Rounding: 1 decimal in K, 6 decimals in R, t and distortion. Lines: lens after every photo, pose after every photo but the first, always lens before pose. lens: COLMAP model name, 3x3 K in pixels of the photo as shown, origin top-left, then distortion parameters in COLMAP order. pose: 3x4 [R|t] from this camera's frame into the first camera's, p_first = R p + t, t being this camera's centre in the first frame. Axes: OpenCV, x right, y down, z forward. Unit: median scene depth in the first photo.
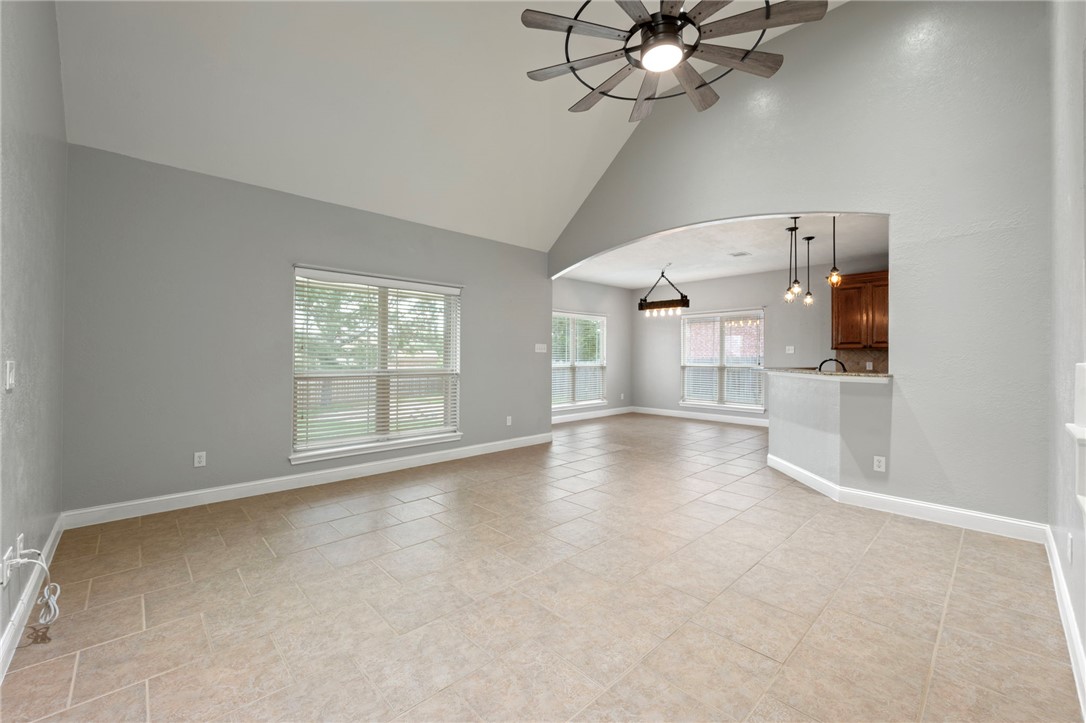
lens RADIAL K [[441.2, 0, 537.0], [0, 441.2, 356.7], [0, 0, 1]] dist [-0.001033, 0.000010]
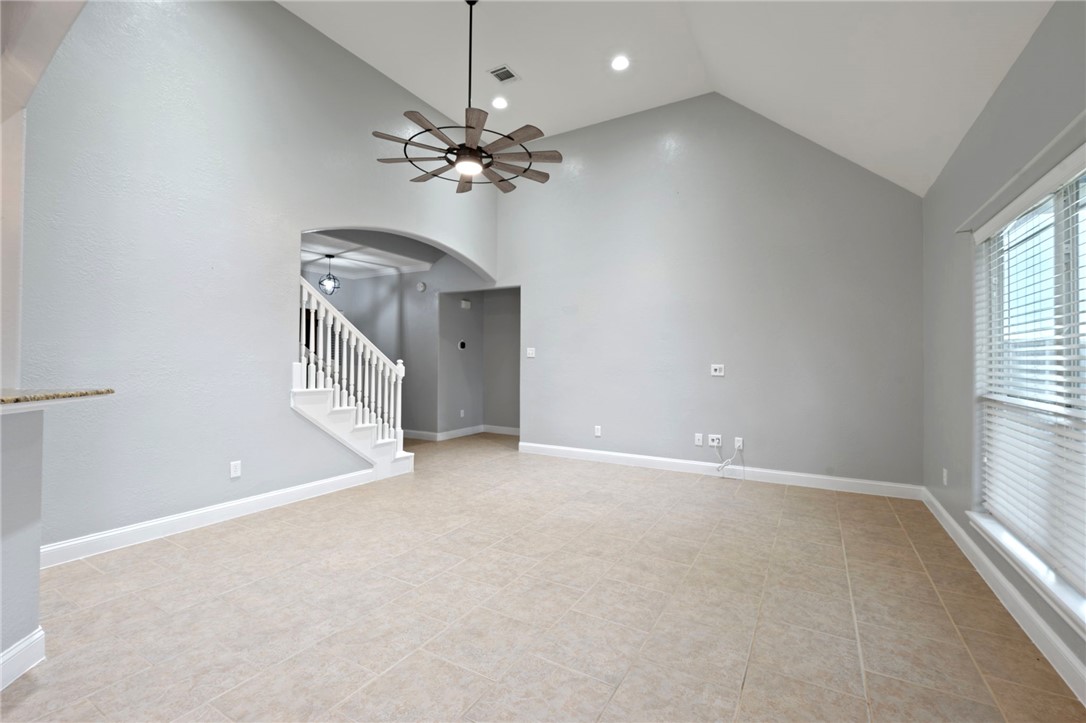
lens RADIAL K [[441.2, 0, 537.0], [0, 441.2, 356.7], [0, 0, 1]] dist [-0.001033, 0.000010]
pose [[-0.958165, -0.010365, -0.286028, 0.295254], [-0.007832, 0.999919, -0.009999, -0.000211], [0.286109, -0.007340, -0.958169, 1.552074]]
